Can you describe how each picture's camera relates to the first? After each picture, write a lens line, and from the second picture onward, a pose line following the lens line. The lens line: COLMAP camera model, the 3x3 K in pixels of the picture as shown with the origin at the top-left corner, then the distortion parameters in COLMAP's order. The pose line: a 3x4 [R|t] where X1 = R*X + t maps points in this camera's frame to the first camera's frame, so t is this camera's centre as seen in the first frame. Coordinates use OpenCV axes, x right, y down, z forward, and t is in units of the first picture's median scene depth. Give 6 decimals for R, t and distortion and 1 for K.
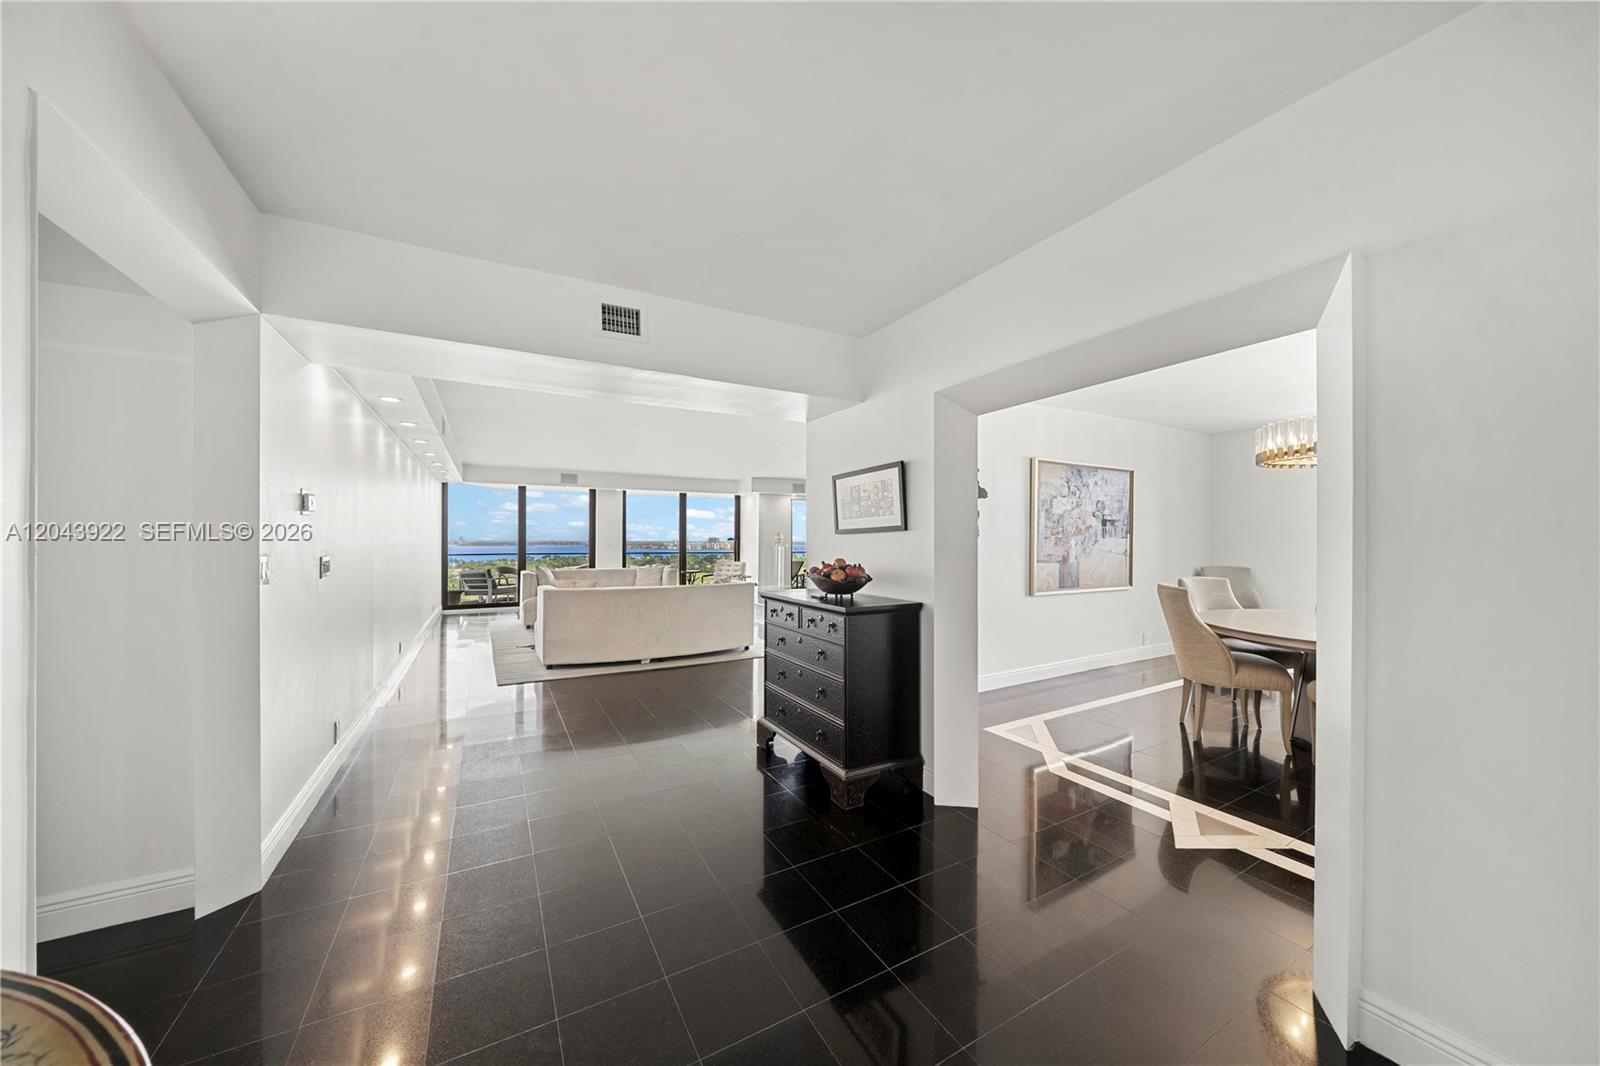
lens RADIAL K [[548.5, 0, 792.8], [0, 548.5, 542.3], [0, 0, 1]] dist [-0.000042, 0.000017]
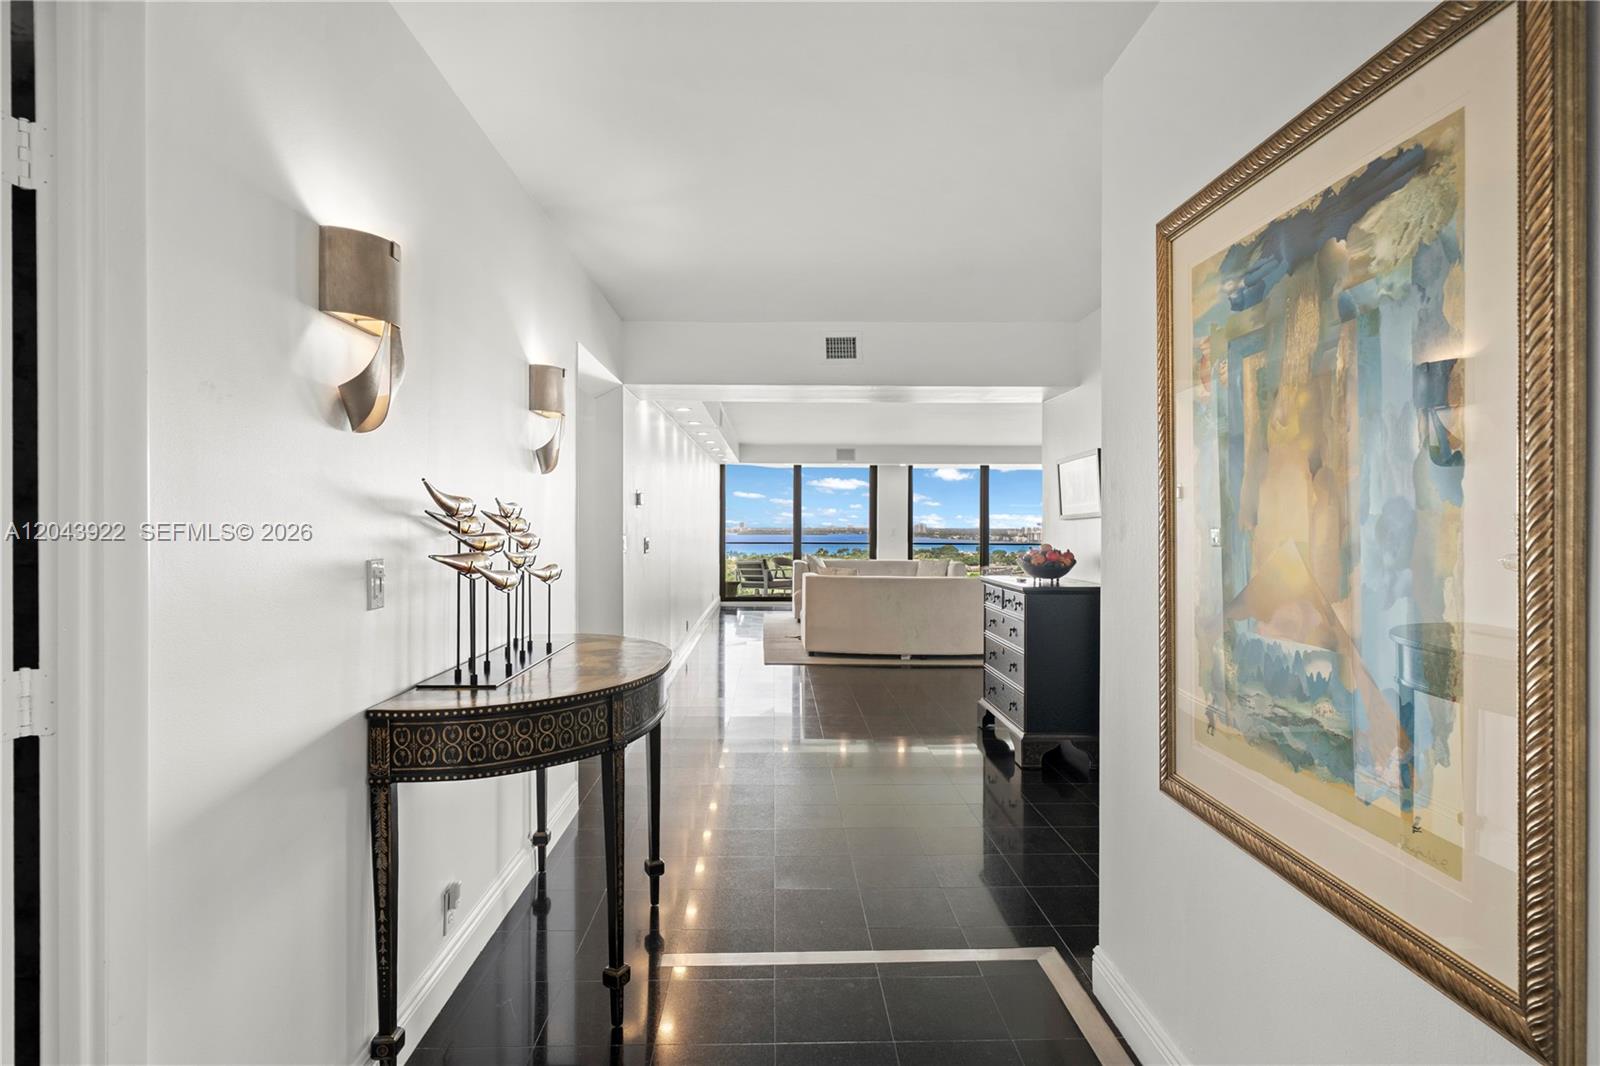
lens RADIAL K [[868.1, 0, 800.0], [0, 868.1, 533.0], [0, 0, 1]] dist [0.000150, -0.000014]
pose [[0.887697, 0.002552, -0.460420, 0.151749], [-0.001425, 0.999995, 0.002795, 0.002522], [0.460425, -0.001825, 0.887697, -0.234366]]
